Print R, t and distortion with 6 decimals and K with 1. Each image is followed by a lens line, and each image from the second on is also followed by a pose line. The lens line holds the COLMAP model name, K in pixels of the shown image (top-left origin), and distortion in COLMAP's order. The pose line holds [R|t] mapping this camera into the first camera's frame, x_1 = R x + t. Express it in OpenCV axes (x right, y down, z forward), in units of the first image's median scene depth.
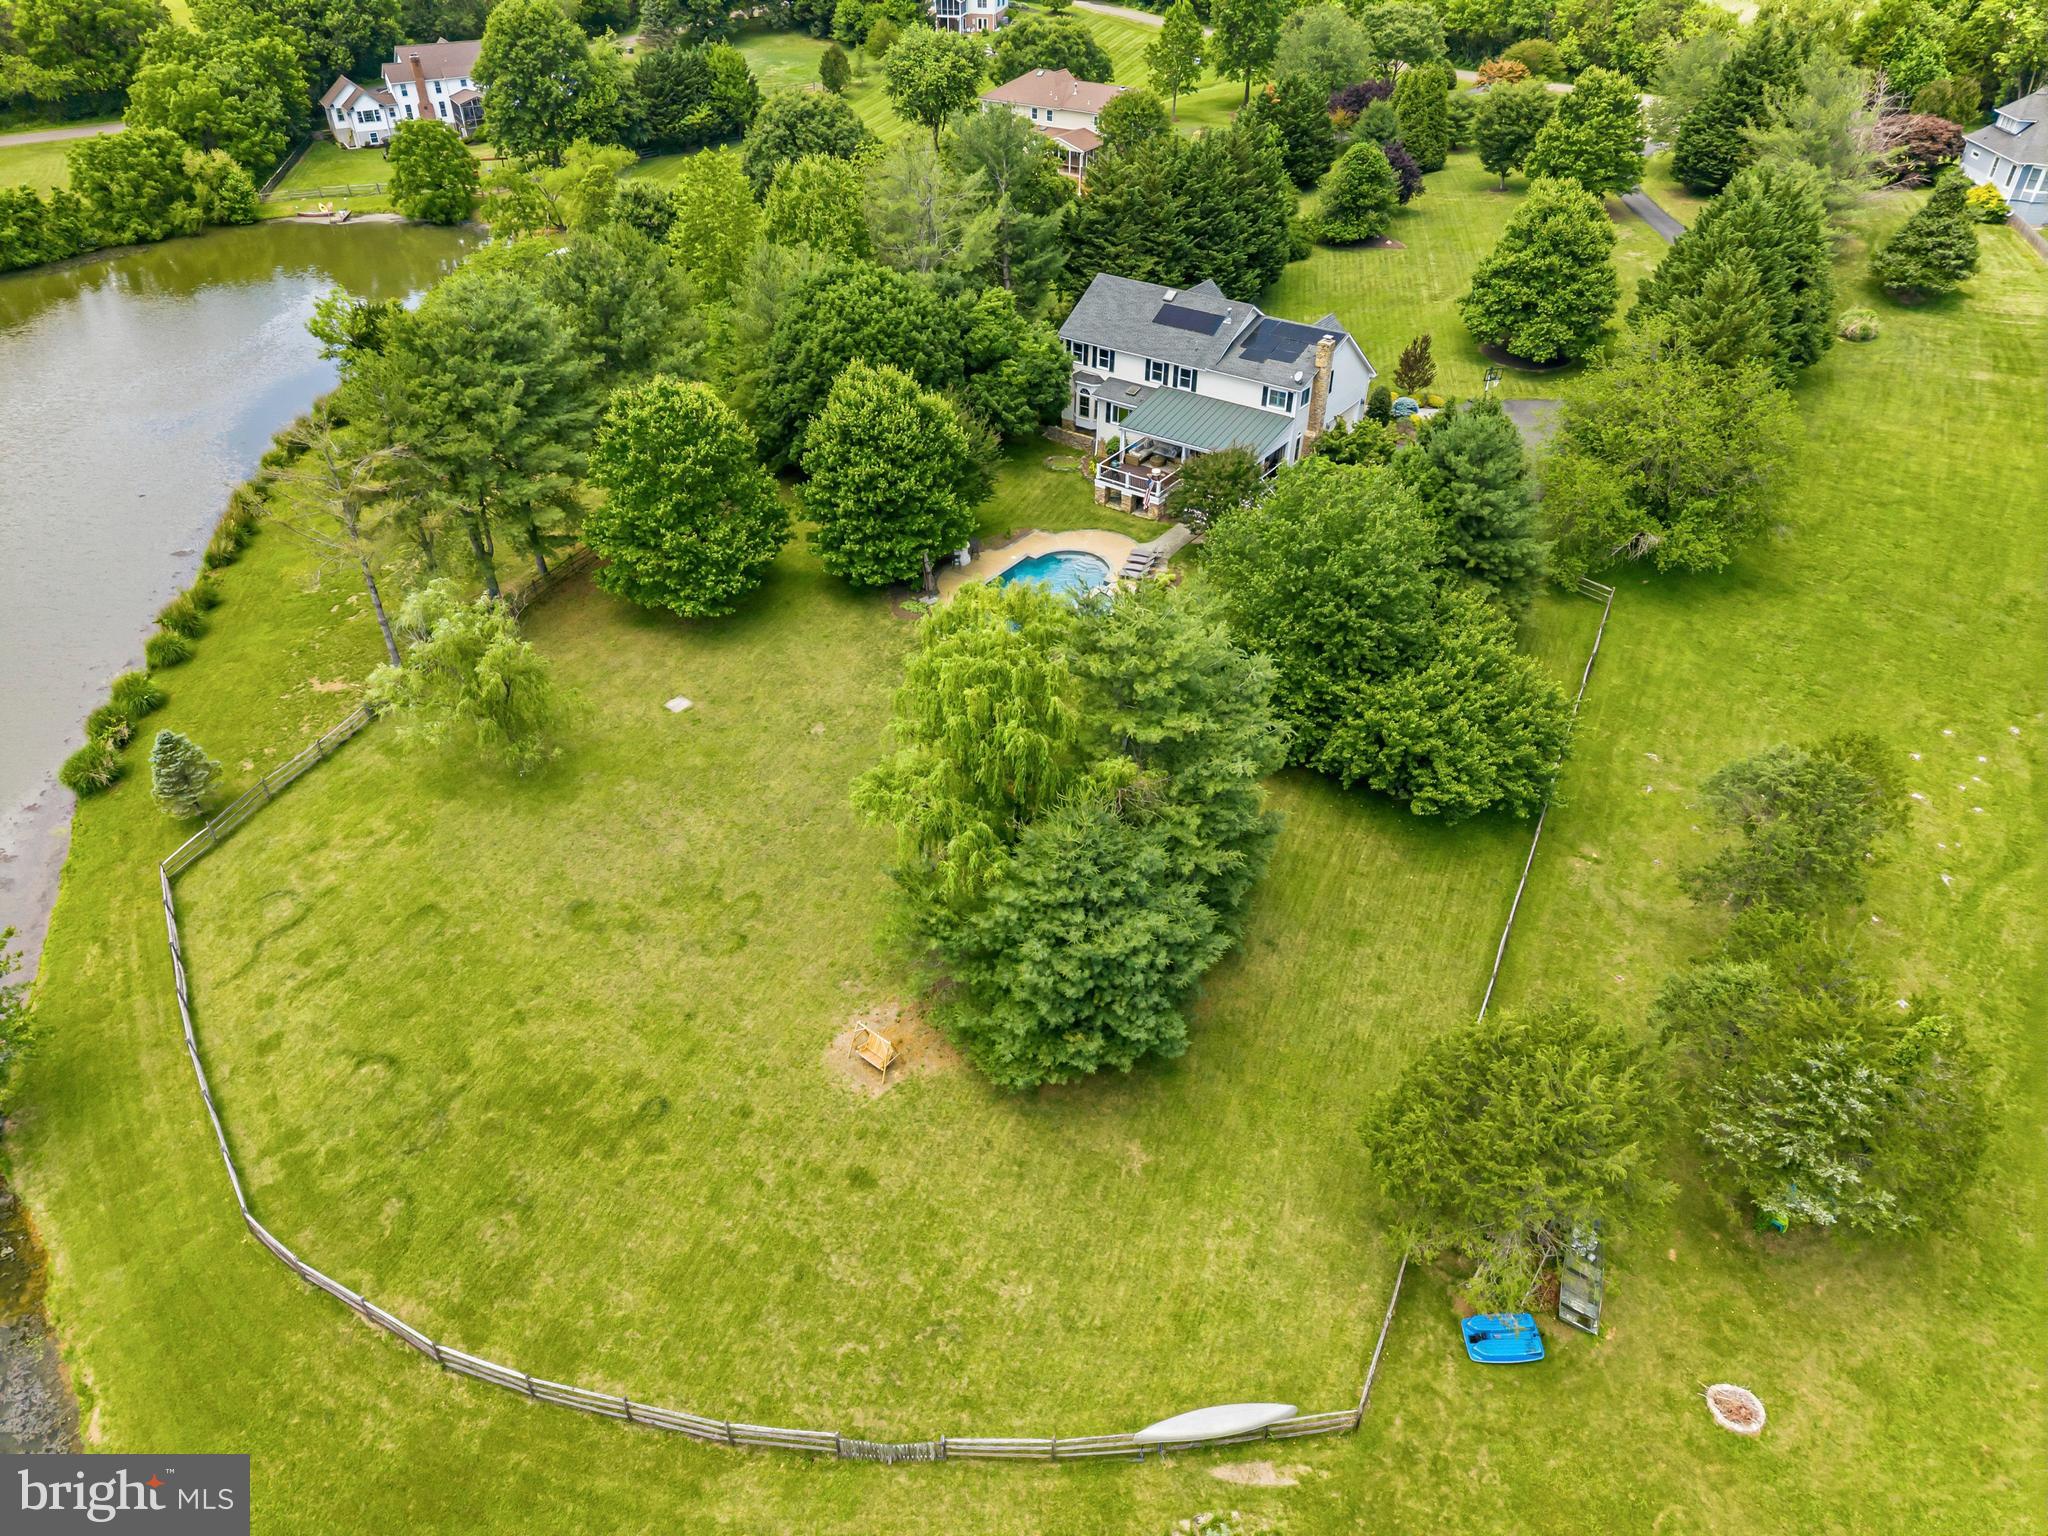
lens RADIAL K [[1370.4, 0, 1024.9], [0, 1370.4, 782.9], [0, 0, 1]] dist [0.040180, -0.030951]
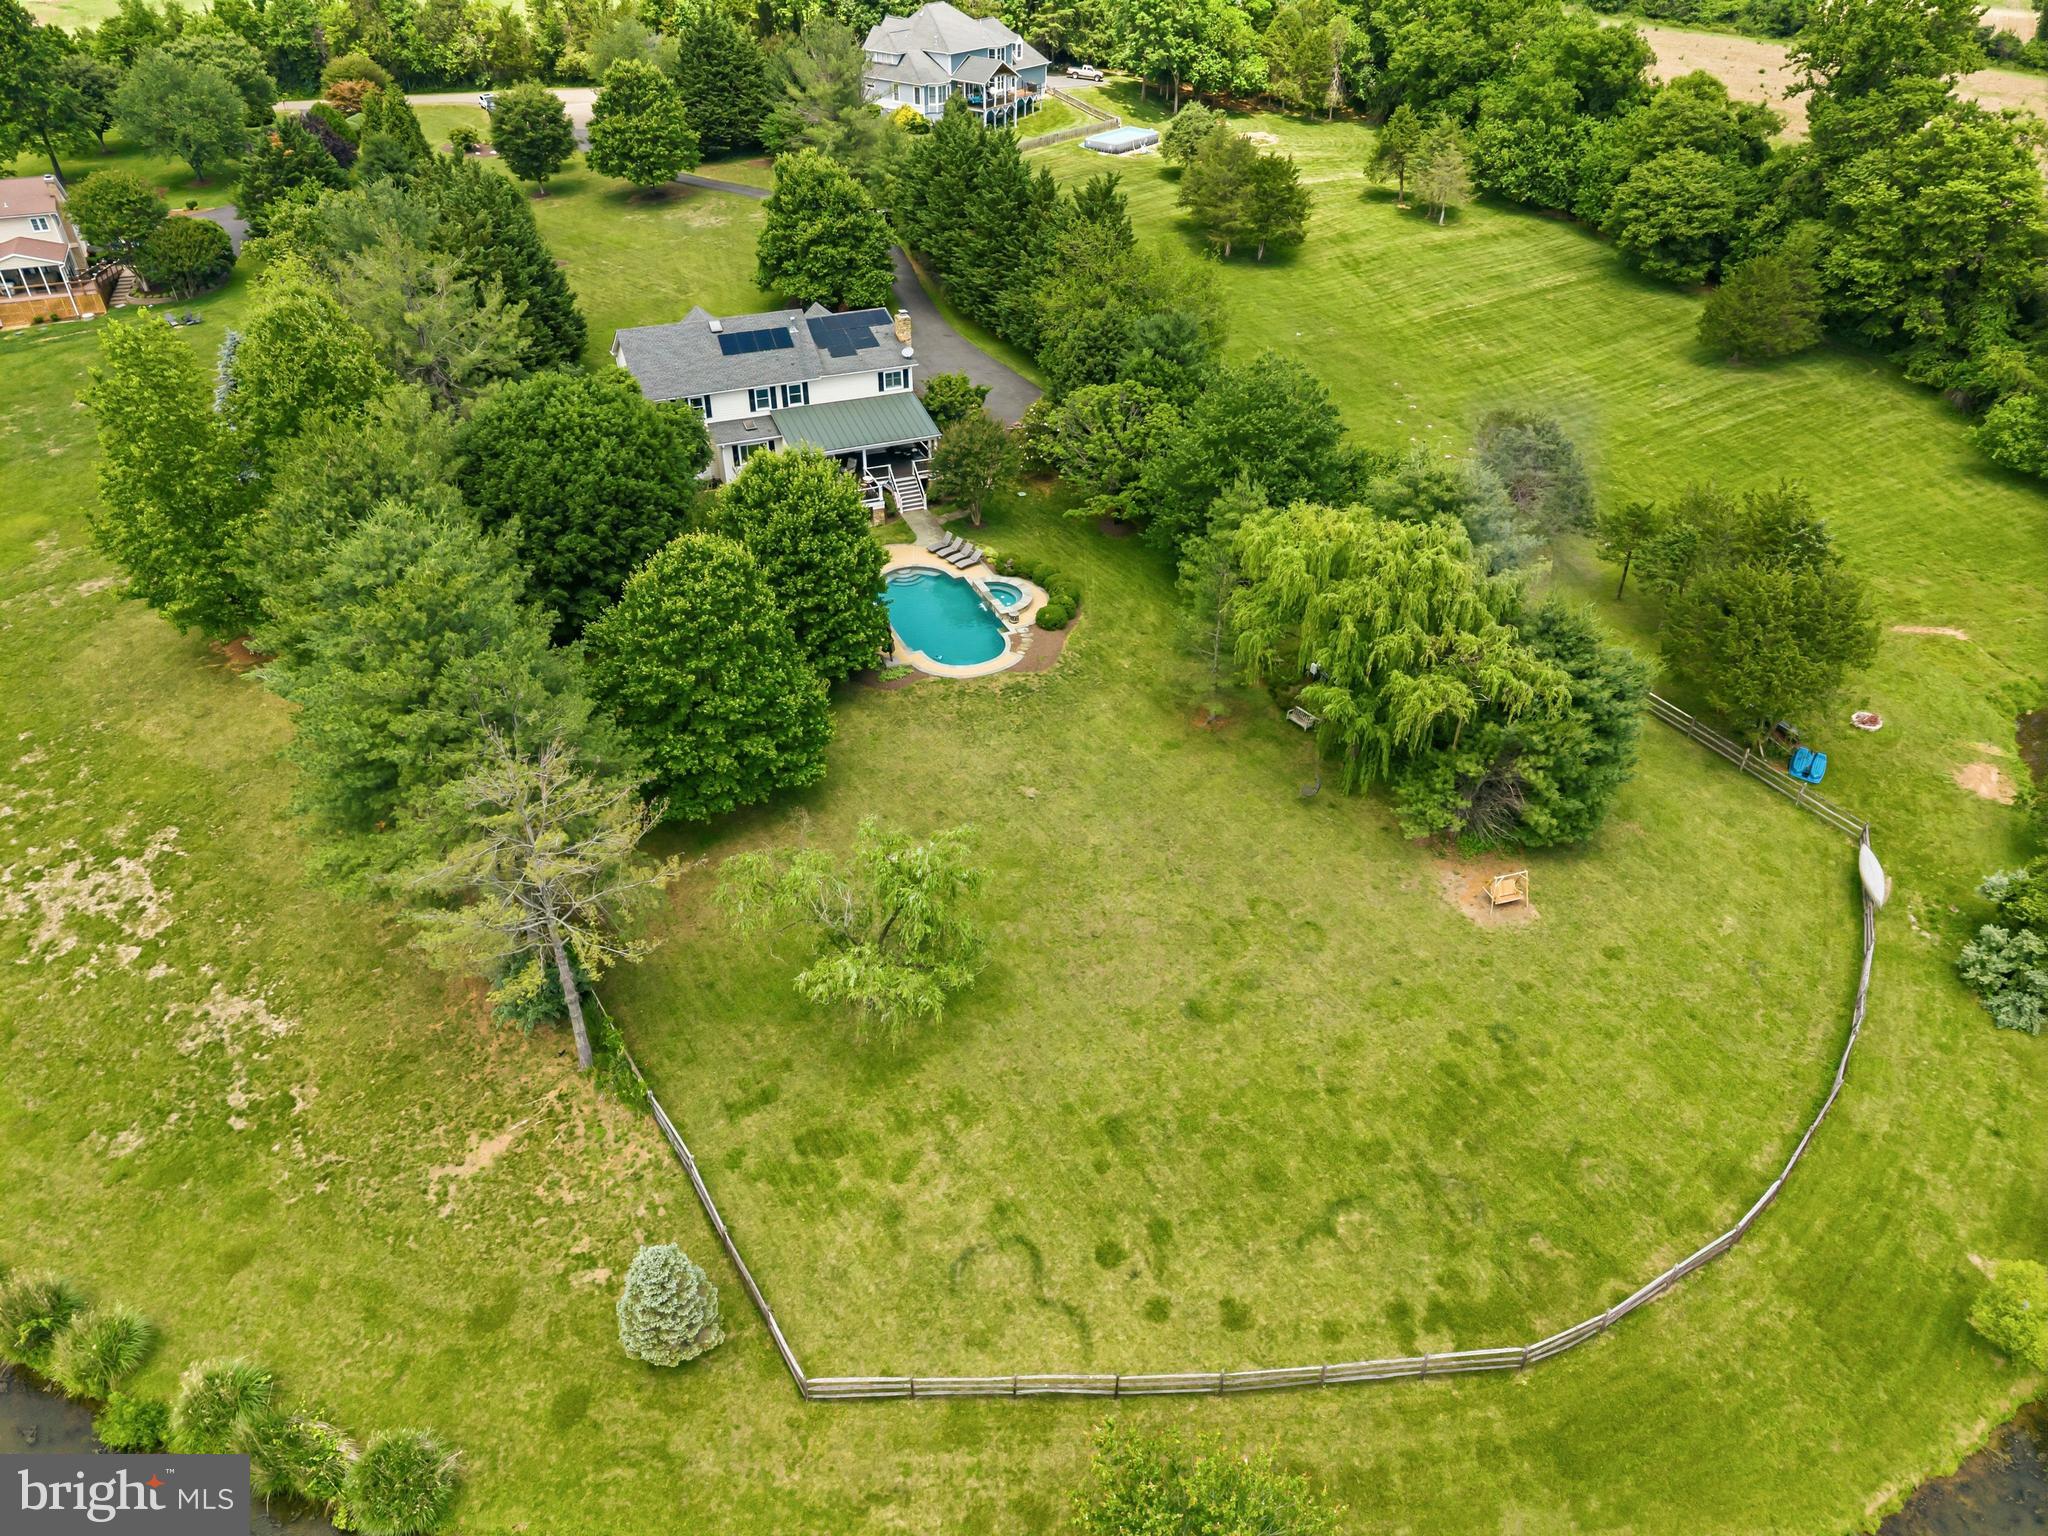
lens RADIAL K [[1370.4, 0, 1025.0], [0, 1370.4, 763.3], [0, 0, 1]] dist [0.040180, -0.030951]
pose [[0.514402, -0.495369, 0.700000, -0.644828], [0.499454, 0.836609, 0.225014, -0.216195], [-0.697091, 0.233871, 0.677767, 0.274968]]
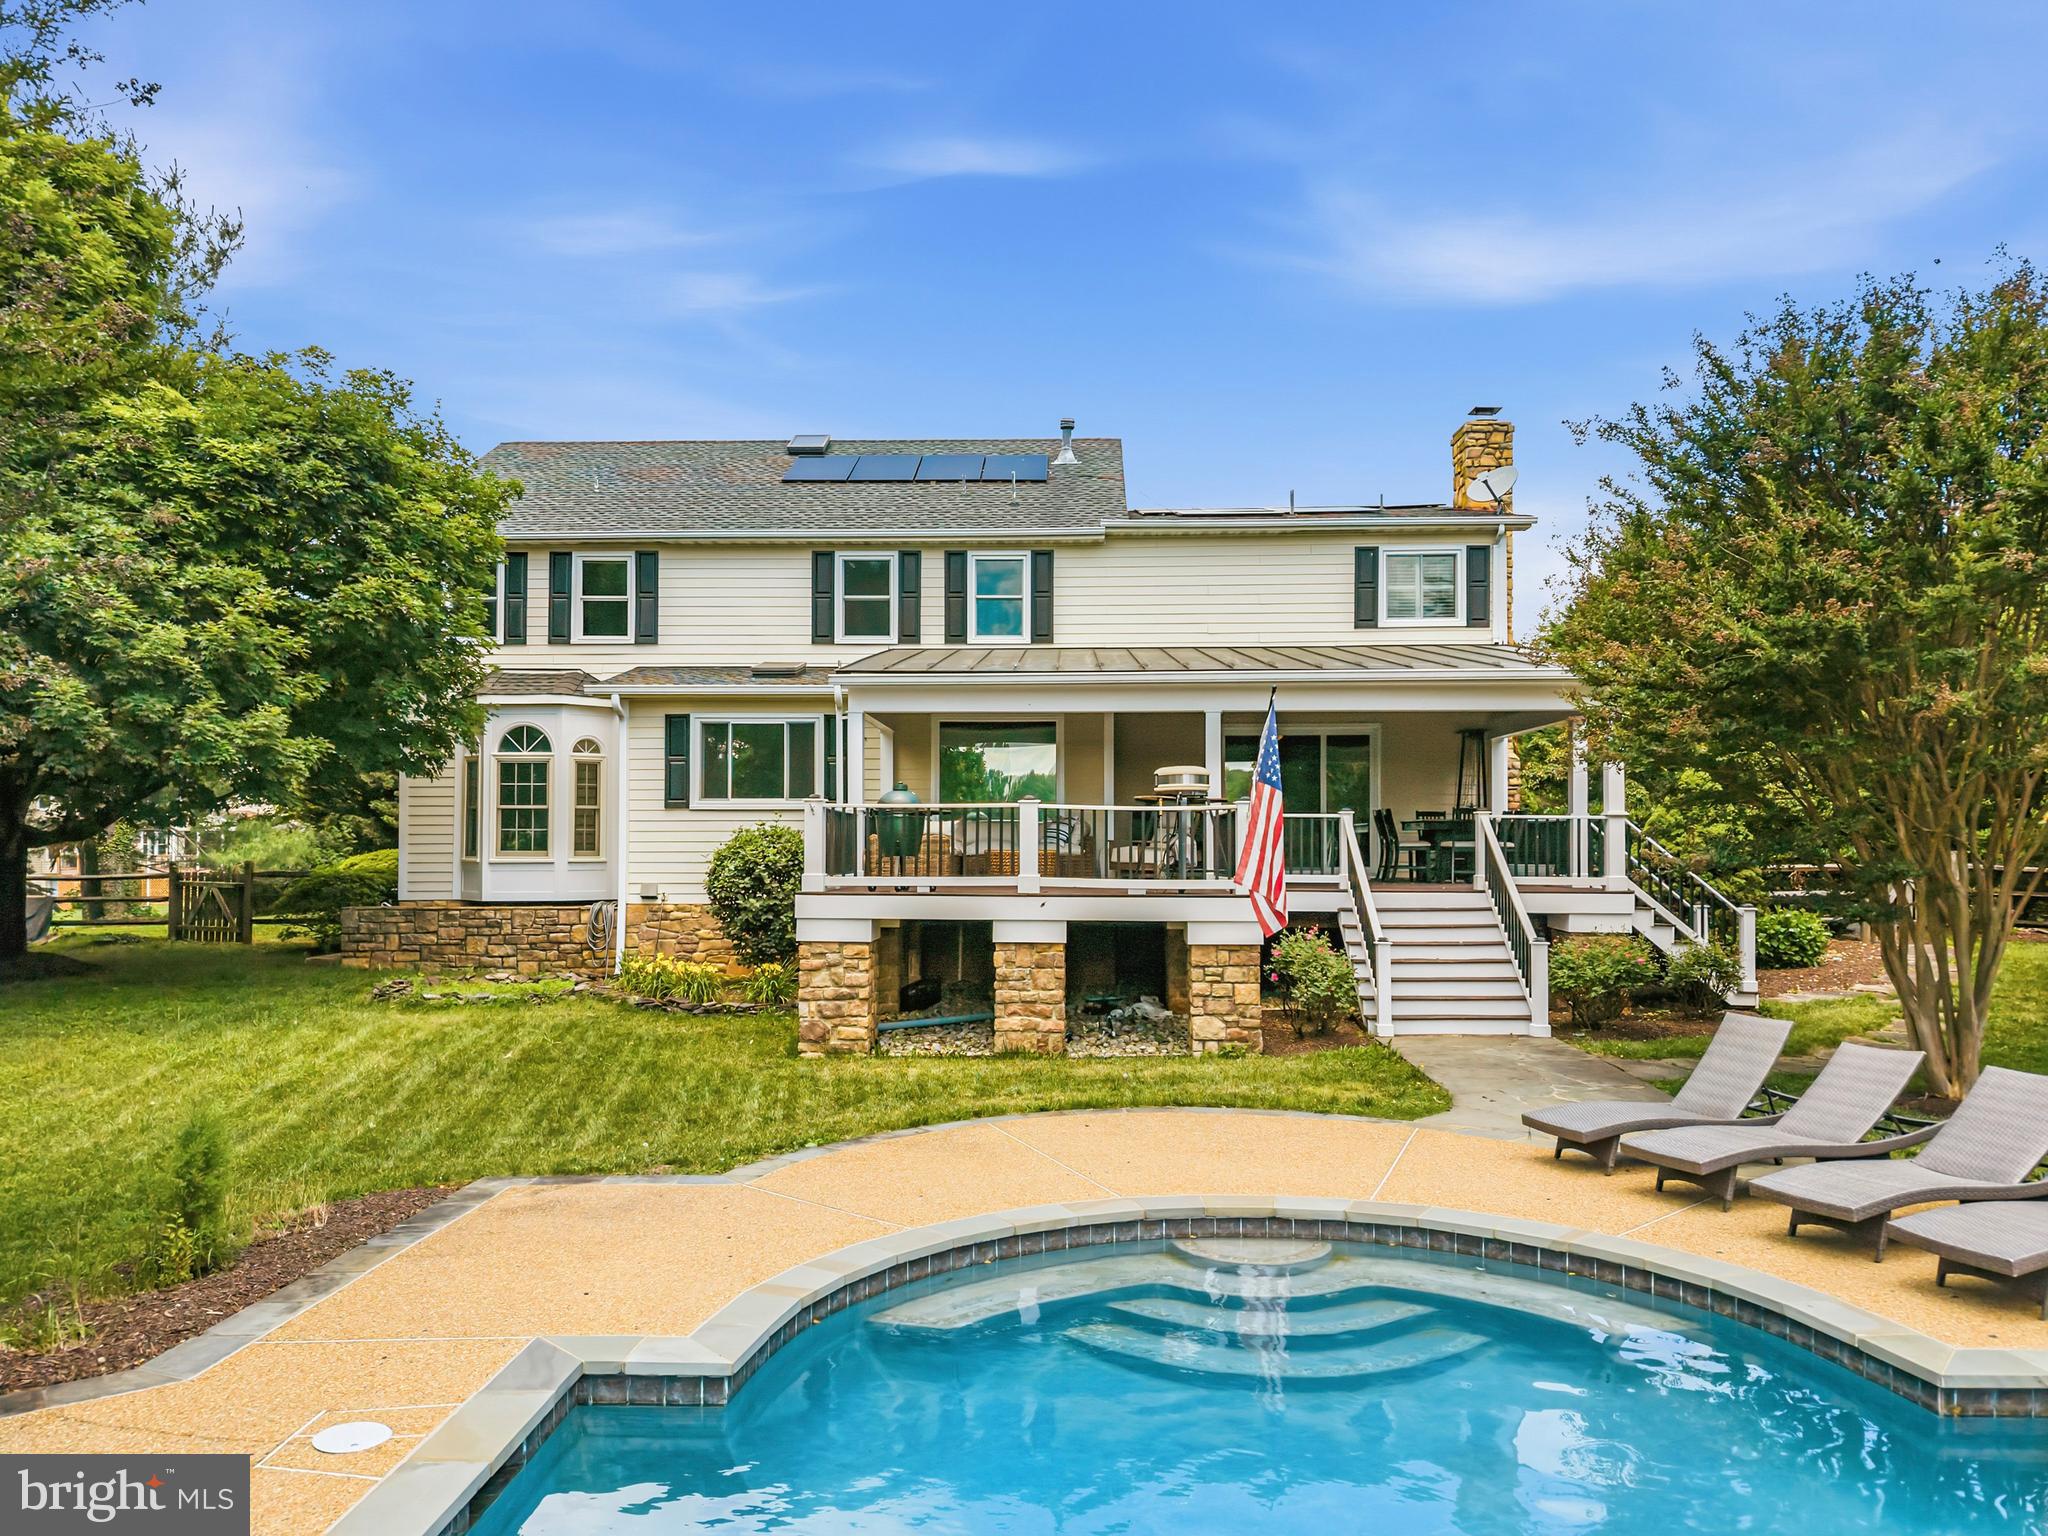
lens RADIAL K [[1370.4, 0, 1054.1], [0, 1370.4, 833.6], [0, 0, 1]] dist [0.040180, -0.030951]
pose [[0.820626, 0.006042, 0.571433, -0.016397], [0.339717, 0.798918, -0.496310, -0.137560], [-0.459527, 0.601410, 0.653560, 0.879858]]
